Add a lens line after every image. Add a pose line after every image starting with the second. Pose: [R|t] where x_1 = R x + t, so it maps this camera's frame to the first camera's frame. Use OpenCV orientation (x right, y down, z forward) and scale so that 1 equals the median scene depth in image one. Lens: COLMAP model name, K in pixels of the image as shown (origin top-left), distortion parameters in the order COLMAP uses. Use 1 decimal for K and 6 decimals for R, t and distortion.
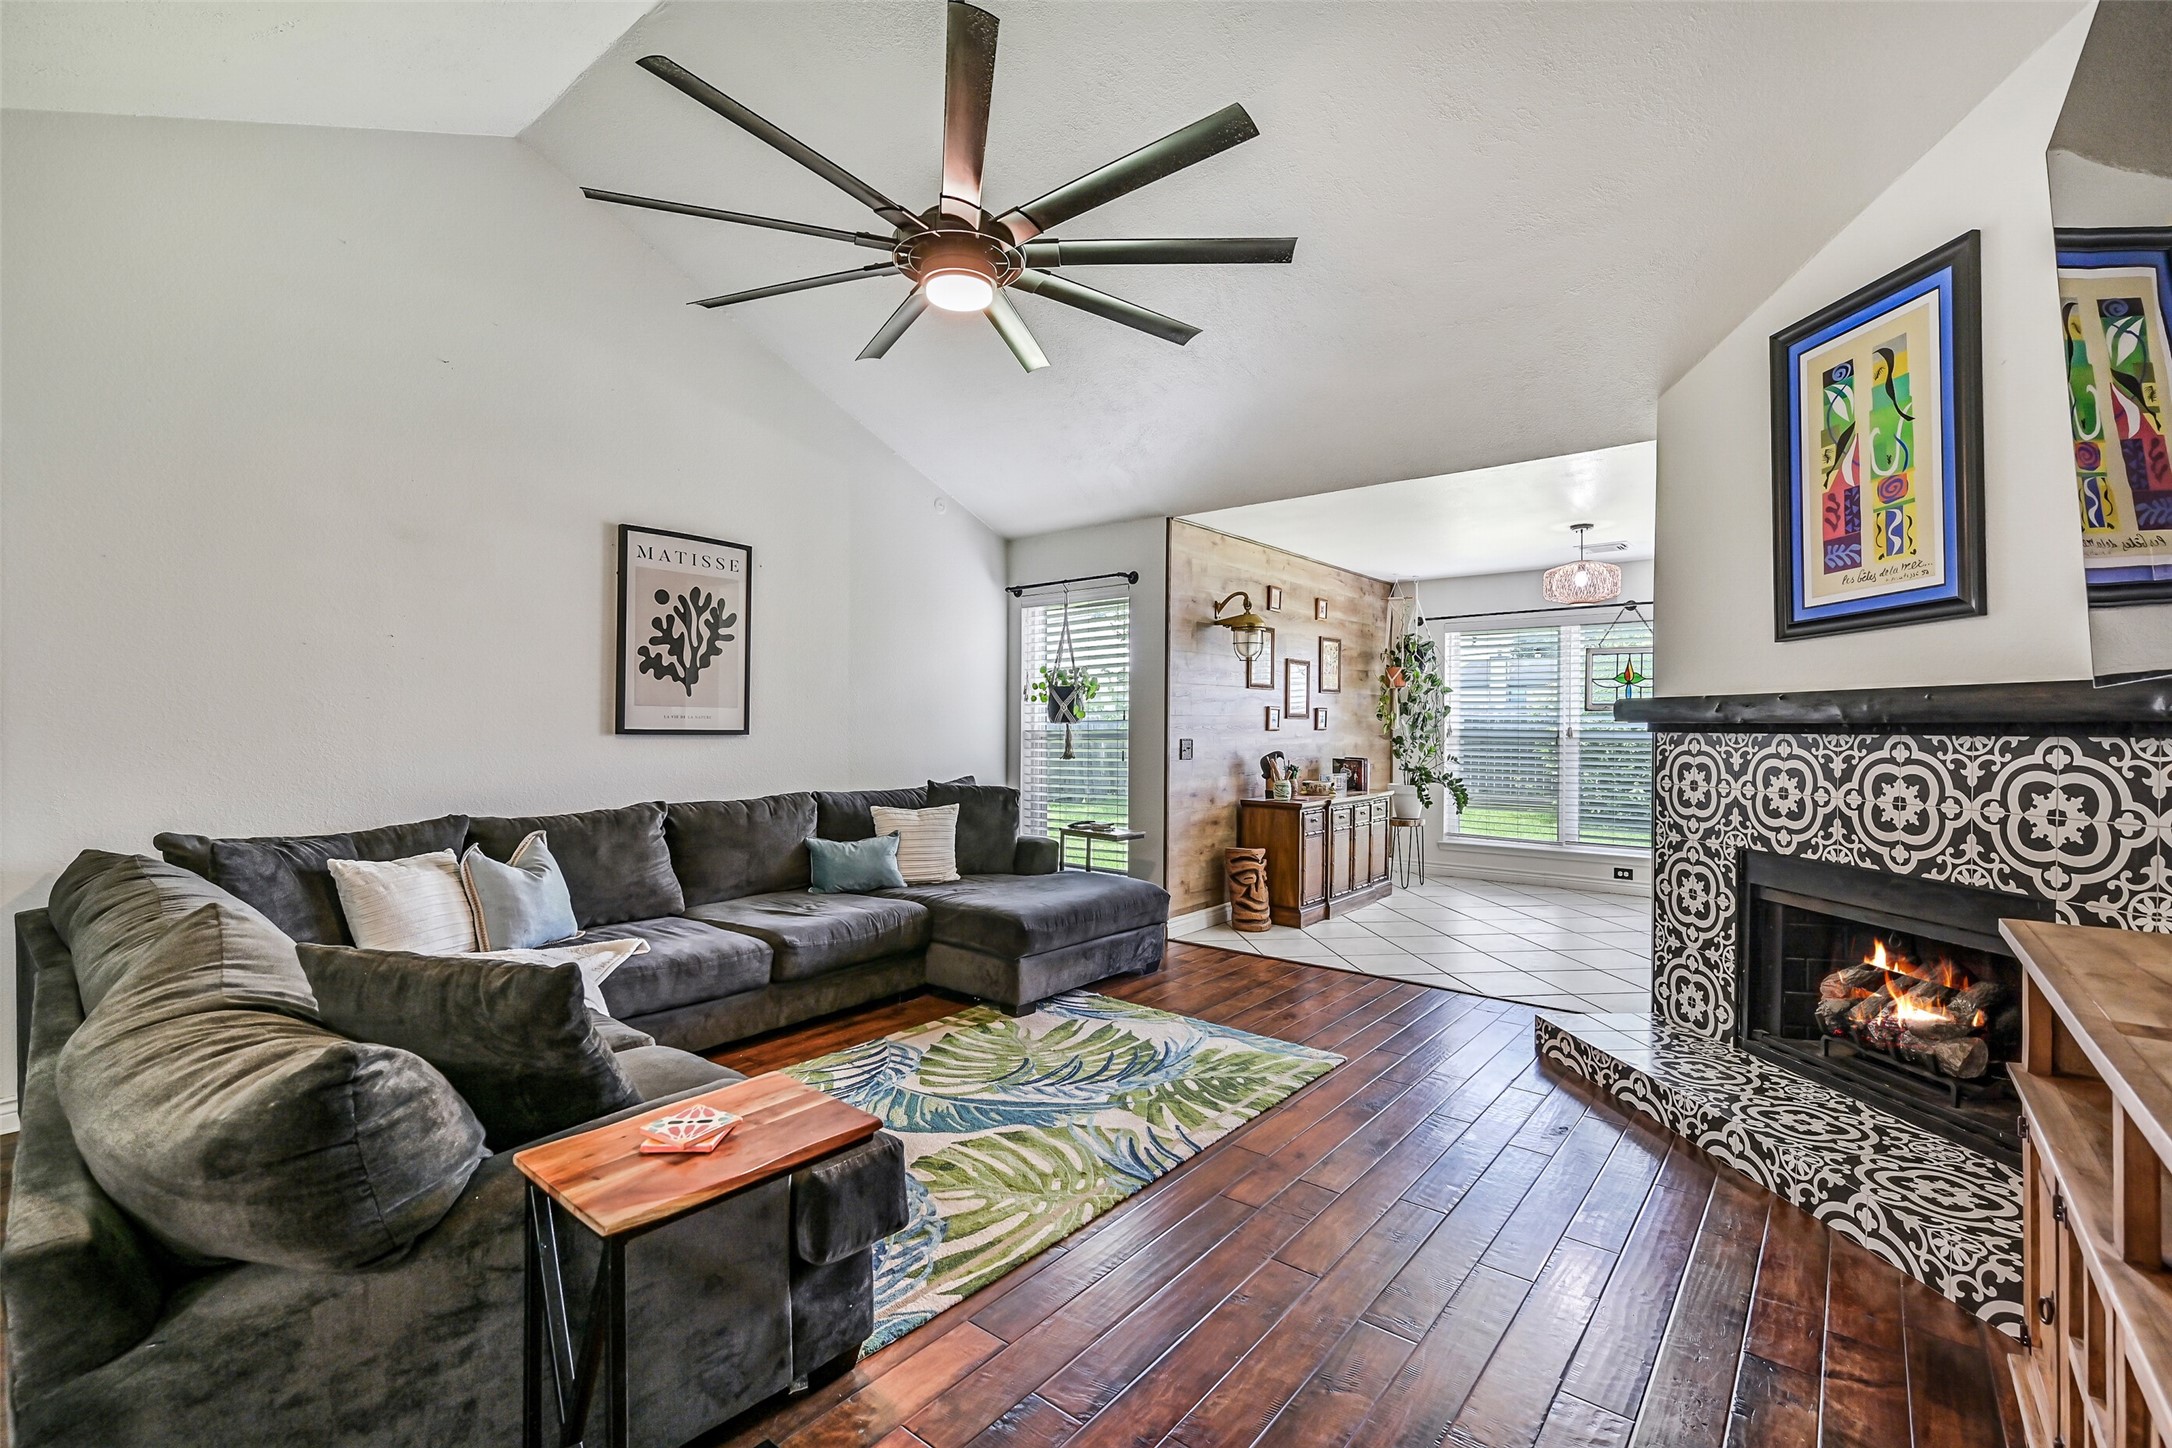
lens RADIAL K [[942.1, 0, 1098.9], [0, 942.1, 729.2], [0, 0, 1]] dist [-0.001841, 0.000861]
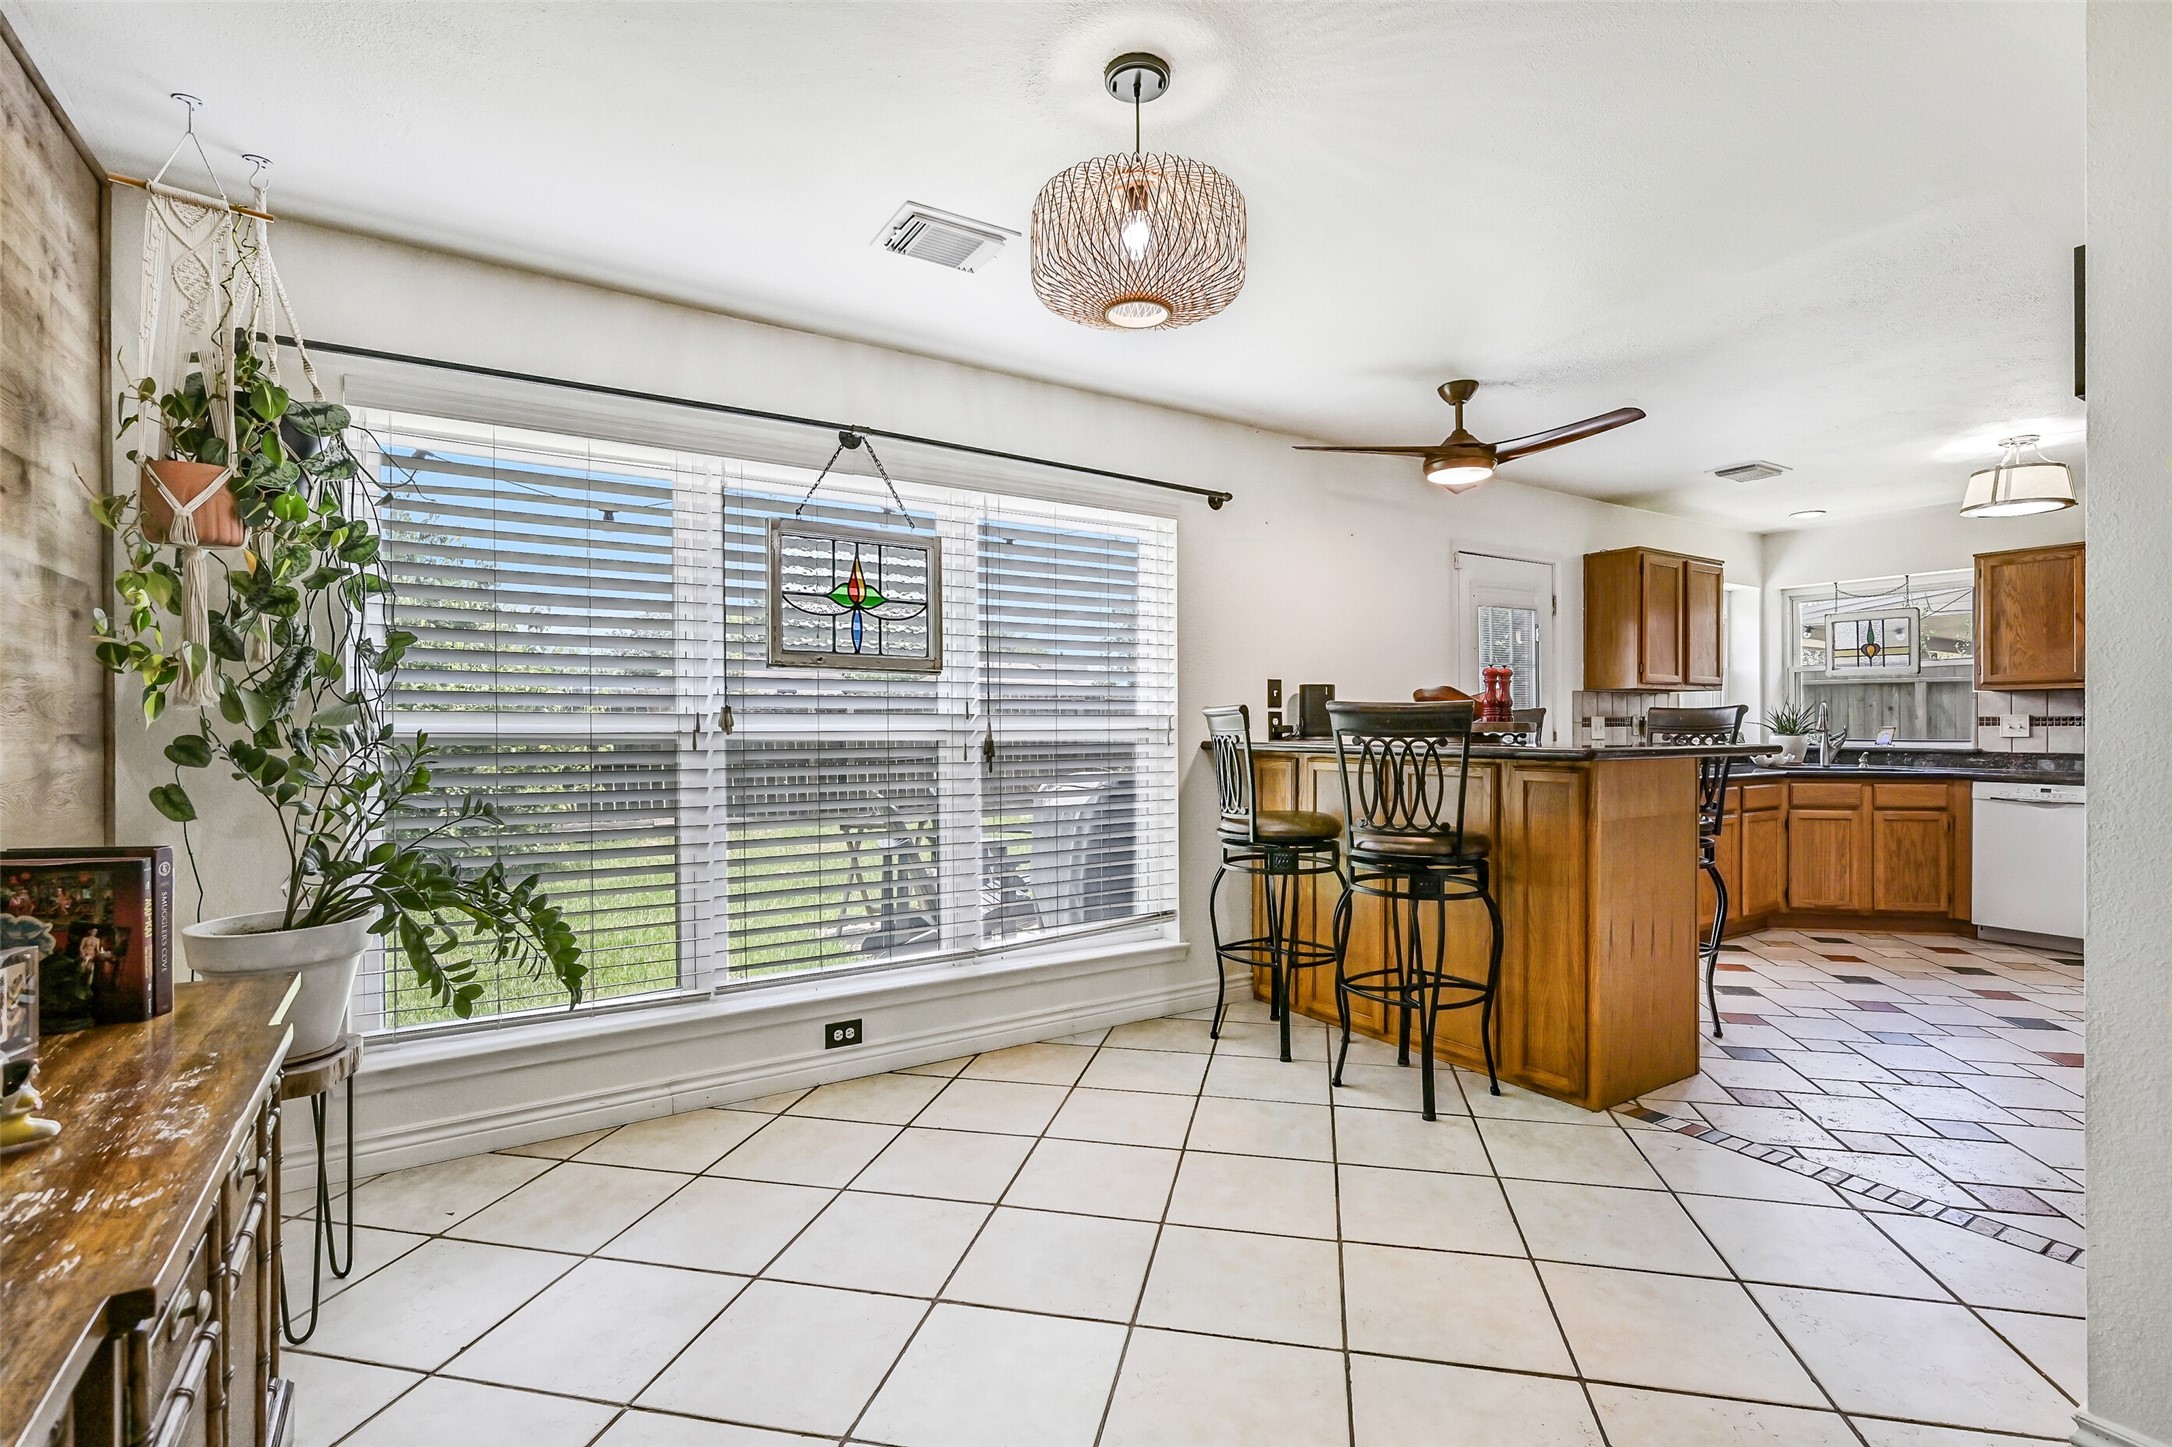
lens RADIAL K [[989.7, 0, 1096.3], [0, 989.7, 729.4], [0, 0, 1]] dist [-0.003214, -0.000295]
pose [[0.317034, -0.007318, 0.948386, 0.311515], [0.011439, 0.999927, 0.003892, 0.016911], [-0.948345, 0.009615, 0.317094, 1.535144]]
